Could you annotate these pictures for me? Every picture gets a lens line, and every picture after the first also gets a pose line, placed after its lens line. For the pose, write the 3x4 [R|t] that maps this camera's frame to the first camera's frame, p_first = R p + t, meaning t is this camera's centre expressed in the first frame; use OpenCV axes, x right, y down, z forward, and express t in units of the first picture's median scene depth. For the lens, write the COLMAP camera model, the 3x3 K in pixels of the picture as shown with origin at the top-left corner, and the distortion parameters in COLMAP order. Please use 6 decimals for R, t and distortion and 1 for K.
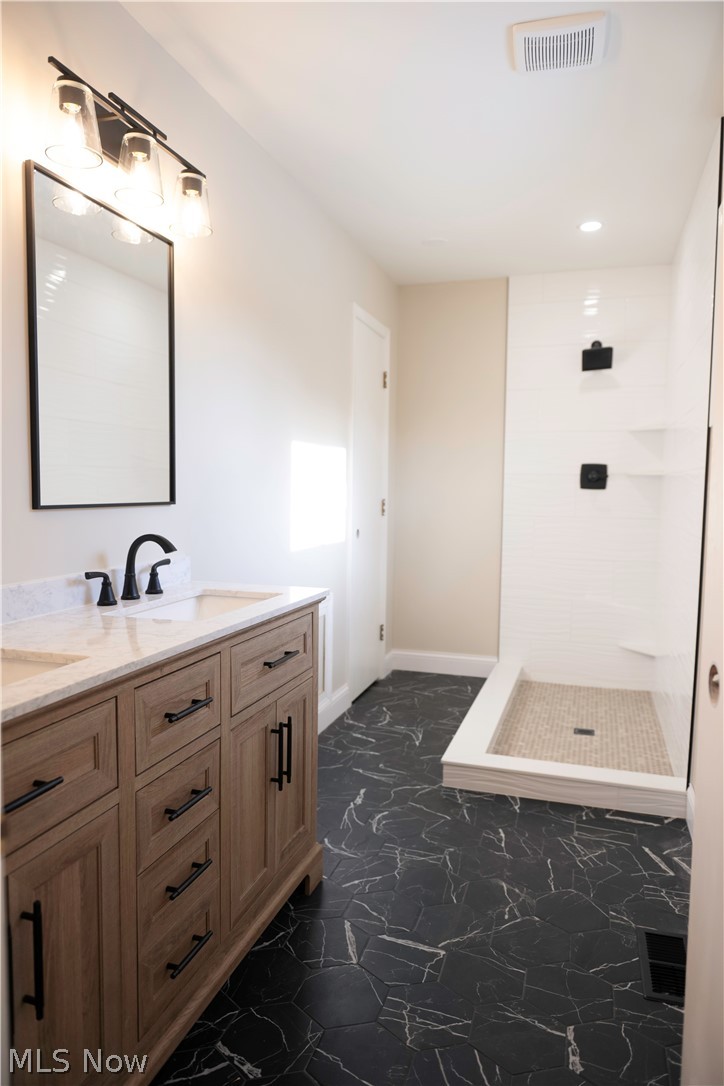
lens RADIAL K [[724.9, 0, 365.0], [0, 724.9, 543.7], [0, 0, 1]] dist [-0.004173, 0.000162]
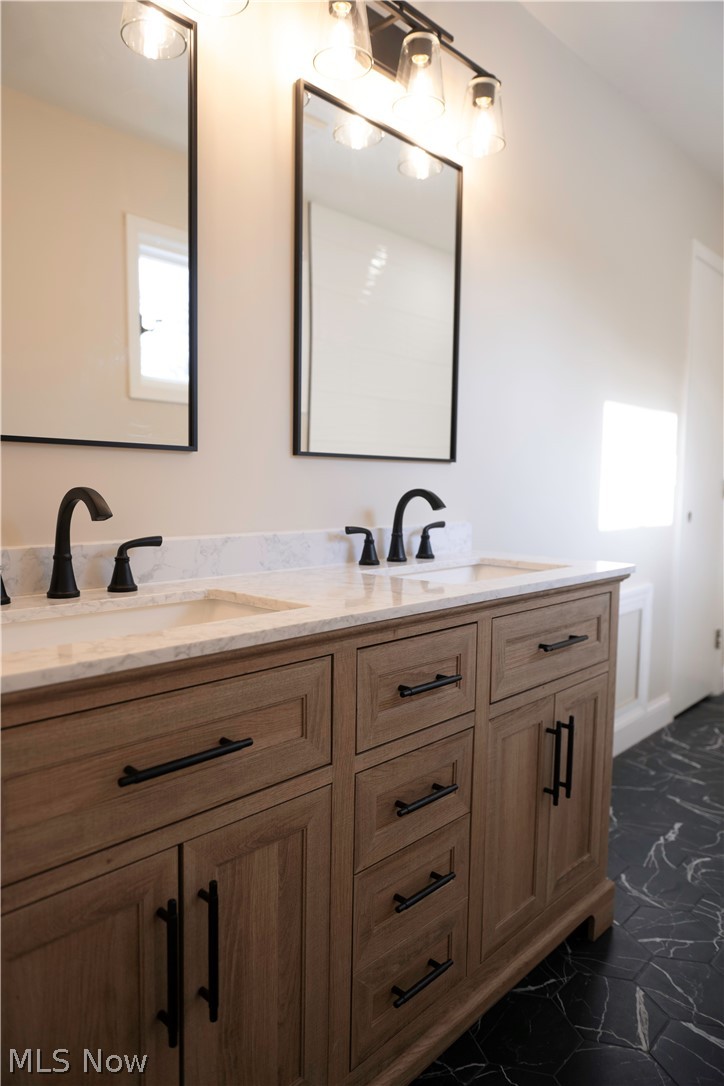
lens RADIAL K [[724.9, 0, 358.3], [0, 724.9, 538.7], [0, 0, 1]] dist [-0.004173, 0.000162]
pose [[0.898667, 0.034891, -0.437242, 0.028977], [-0.037118, 0.999305, 0.003454, 0.049272], [0.437058, 0.013126, 0.899337, 0.174992]]
